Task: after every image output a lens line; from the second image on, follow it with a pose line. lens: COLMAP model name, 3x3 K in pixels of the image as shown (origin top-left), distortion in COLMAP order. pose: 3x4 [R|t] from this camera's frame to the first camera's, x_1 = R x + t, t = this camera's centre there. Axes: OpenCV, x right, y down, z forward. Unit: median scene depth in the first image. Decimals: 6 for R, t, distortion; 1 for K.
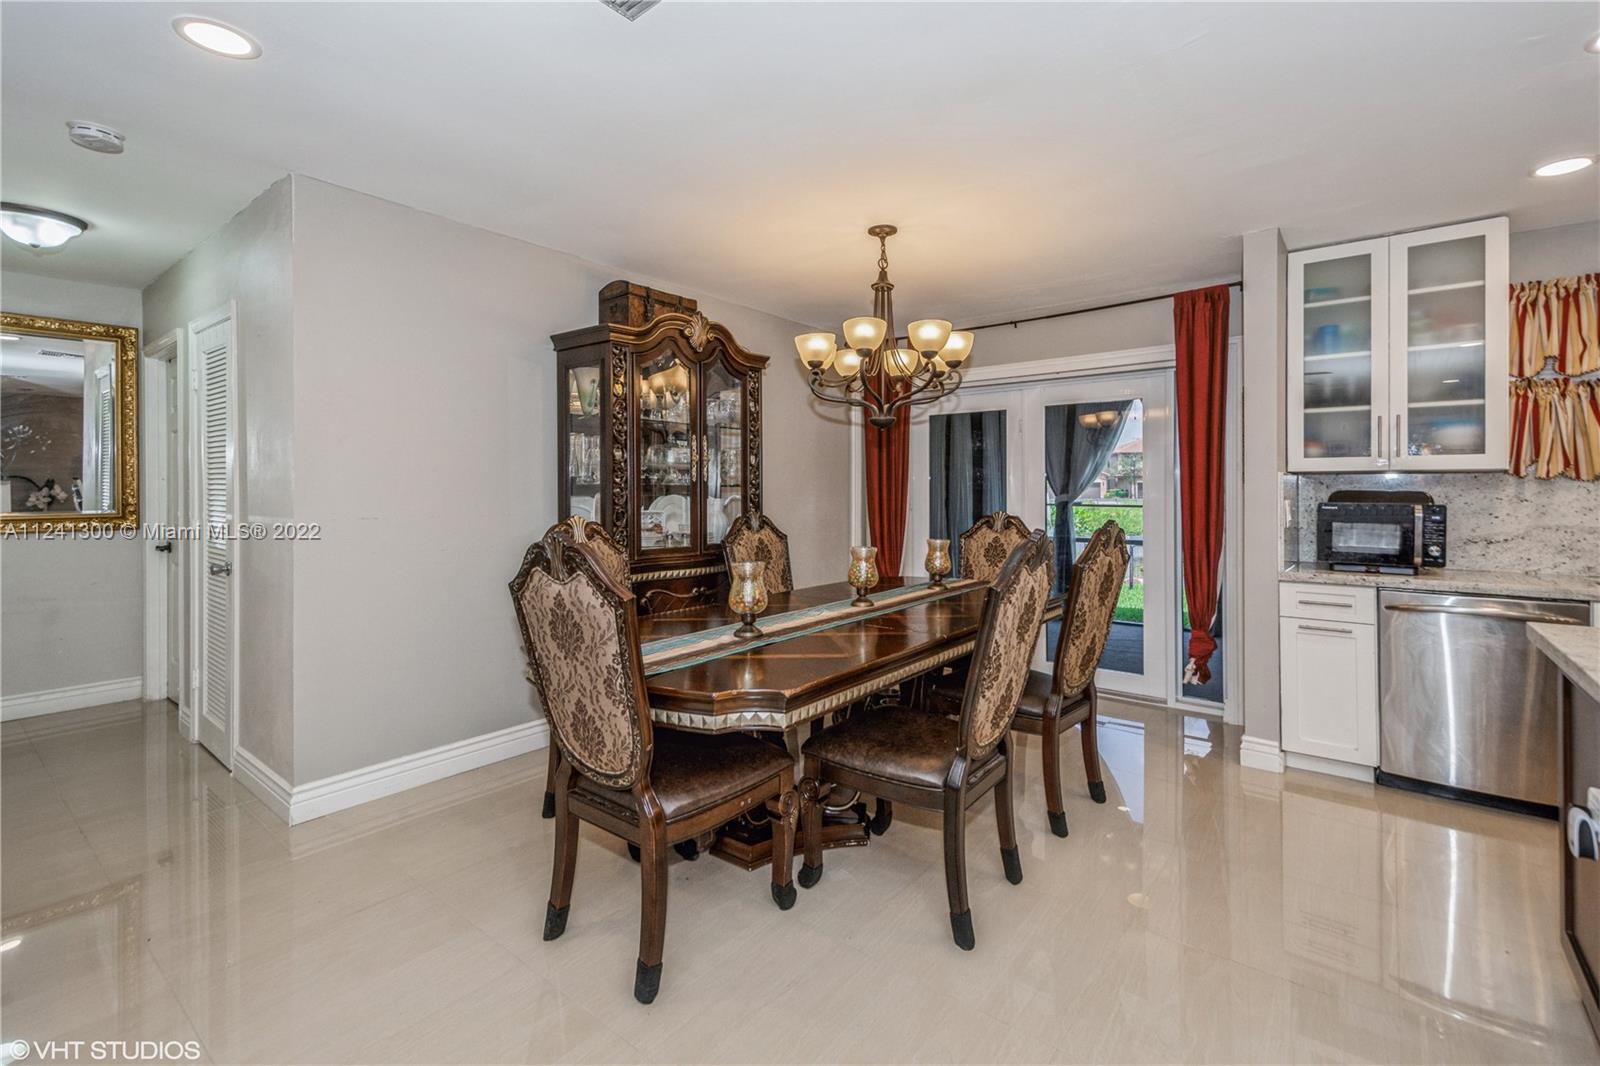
lens RADIAL K [[703.9, 0, 801.6], [0, 703.9, 489.4], [0, 0, 1]] dist [0.008403, -0.000799]
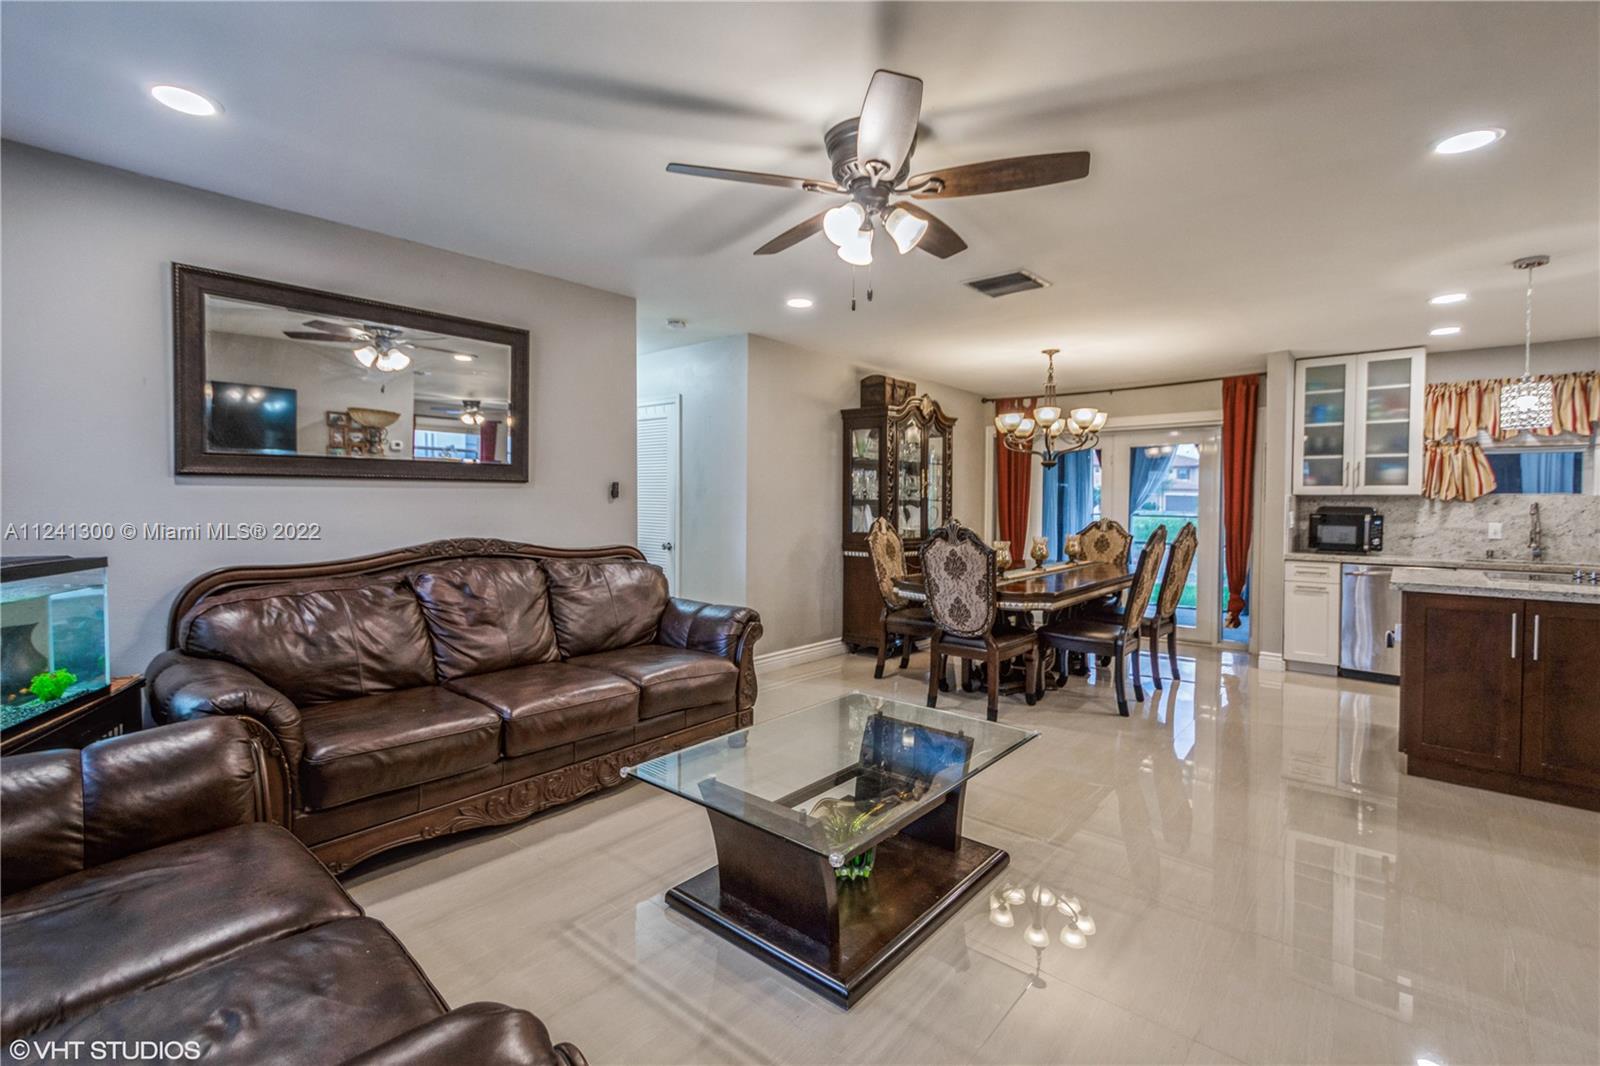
lens RADIAL K [[703.9, 0, 801.0], [0, 703.9, 518.5], [0, 0, 1]] dist [0.008403, -0.000799]
pose [[0.999422, 0.006758, -0.033324, -0.429298], [-0.005825, 0.999591, 0.028010, -0.009186], [0.033500, -0.027799, 0.999052, -0.733140]]
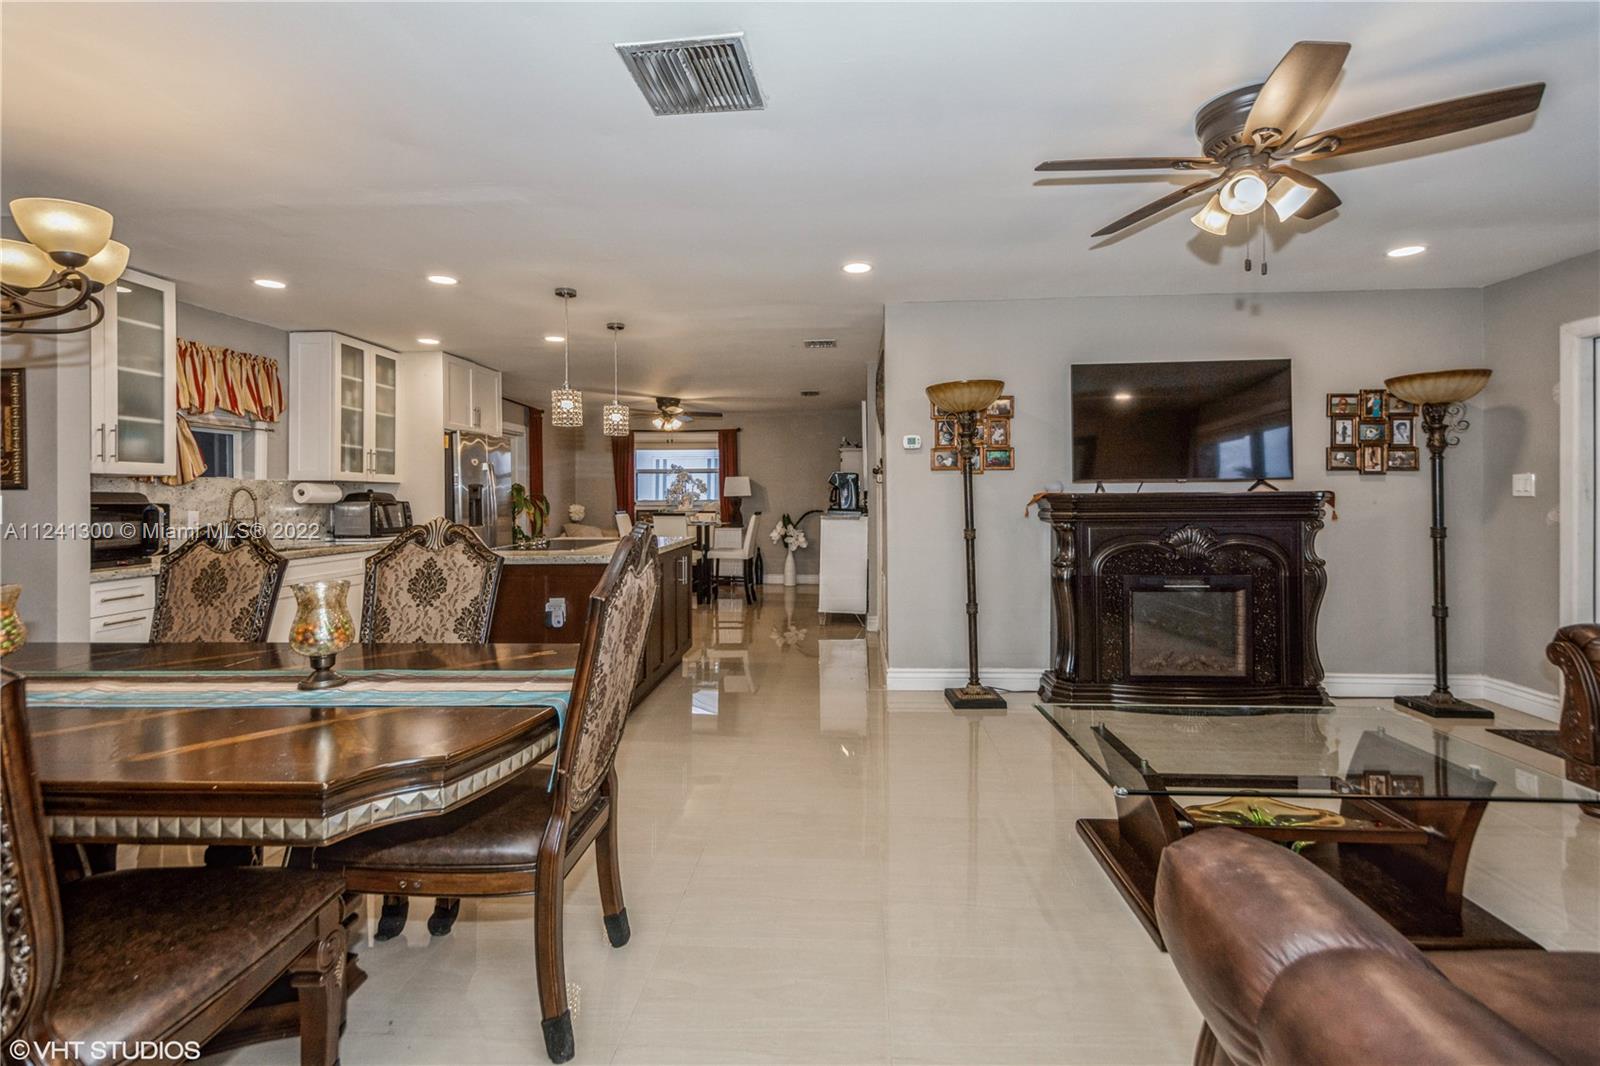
lens RADIAL K [[703.9, 0, 815.7], [0, 703.9, 493.2], [0, 0, 1]] dist [0.008403, -0.000799]
pose [[-0.581204, 0.003168, 0.813752, -0.714505], [0.005011, 0.999987, -0.000314, 0.008992], [-0.813743, 0.003896, -0.581212, 0.752584]]
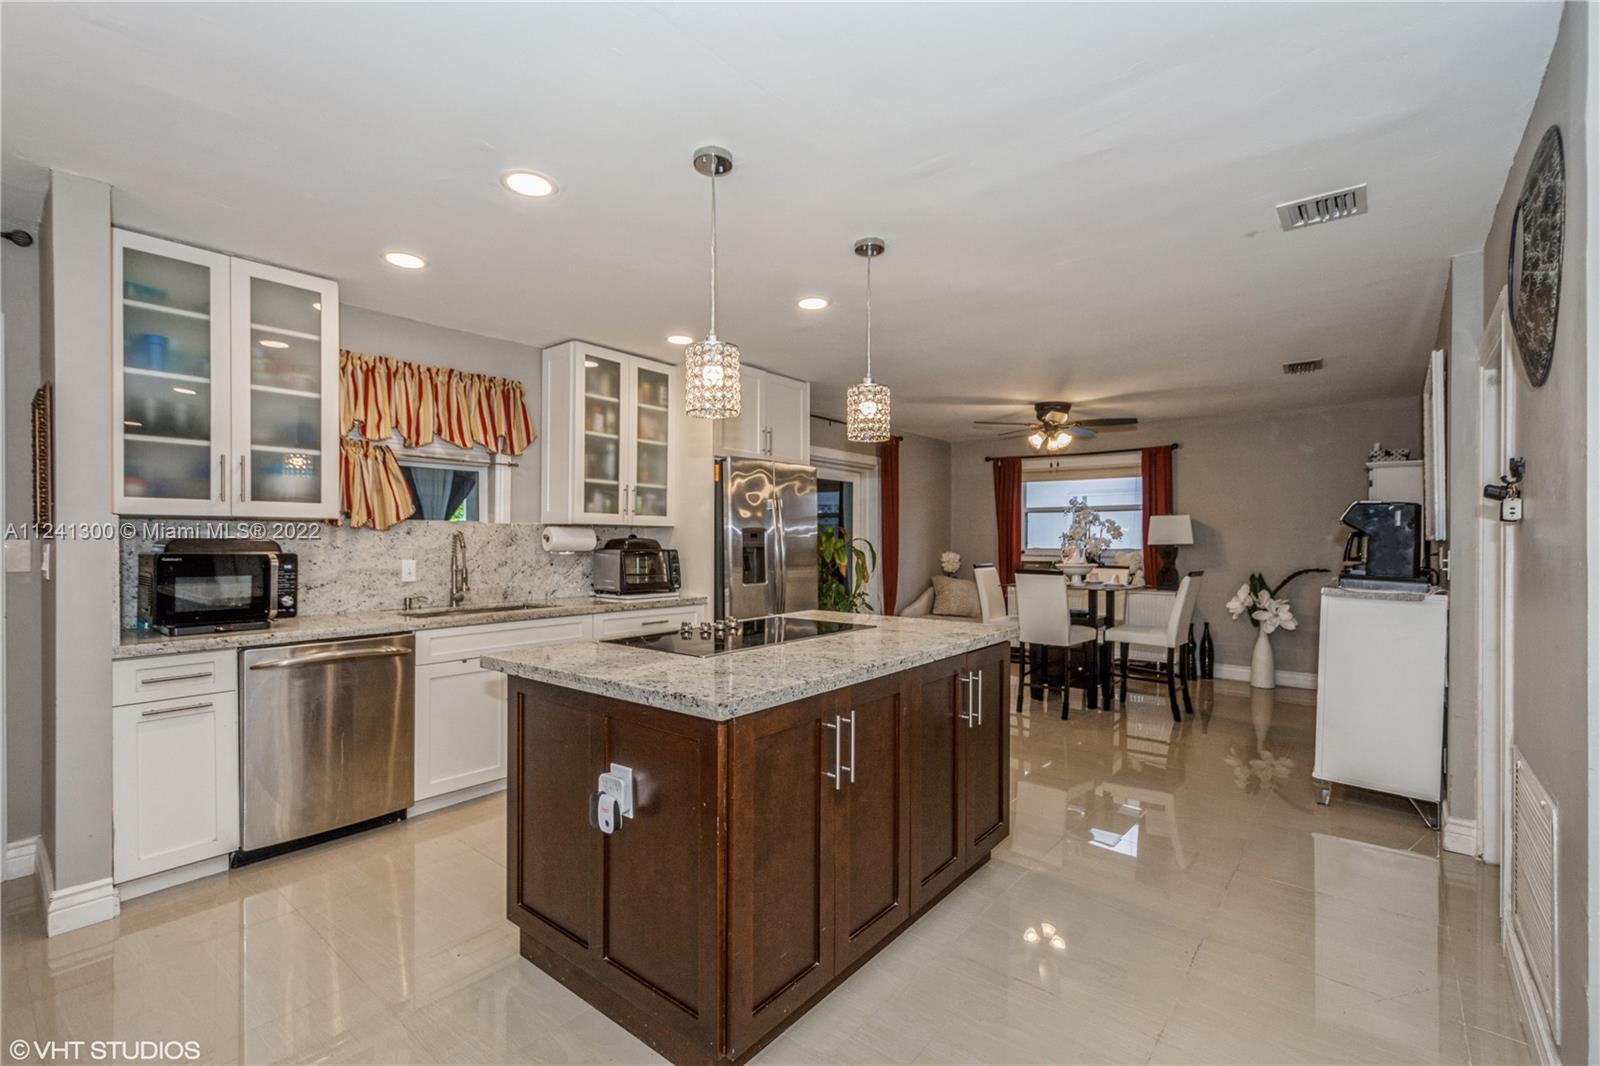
lens RADIAL K [[703.9, 0, 801.2], [0, 703.9, 543.7], [0, 0, 1]] dist [0.008403, -0.000799]
pose [[0.013922, -0.008673, 0.999865, -0.063092], [-0.000868, 0.999962, 0.008686, -0.000642], [-0.999903, -0.000989, 0.013914, 0.268531]]
